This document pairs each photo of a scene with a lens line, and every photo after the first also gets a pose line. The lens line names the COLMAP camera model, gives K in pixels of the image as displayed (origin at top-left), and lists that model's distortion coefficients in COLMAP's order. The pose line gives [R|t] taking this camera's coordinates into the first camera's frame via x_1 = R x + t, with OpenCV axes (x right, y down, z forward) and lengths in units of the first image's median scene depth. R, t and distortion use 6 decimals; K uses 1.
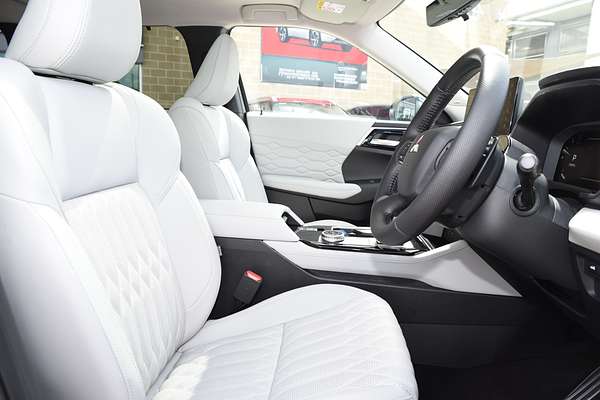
lens RADIAL K [[418.9, 0, 300.8], [0, 418.9, 191.8], [0, 0, 1]] dist [-0.125008, 0.083870]
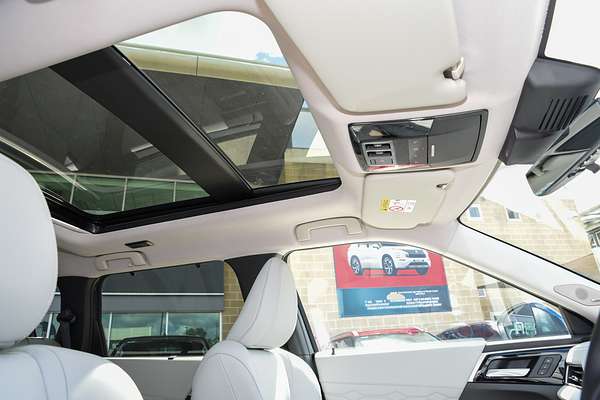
lens RADIAL K [[418.9, 0, 300.8], [0, 418.9, 191.8], [0, 0, 1]] dist [-0.125008, 0.083870]
pose [[0.975887, -0.164983, -0.142921, 0.005286], [0.065023, 0.844763, -0.531176, -0.036746], [0.208369, 0.509074, 0.835120, 0.188903]]
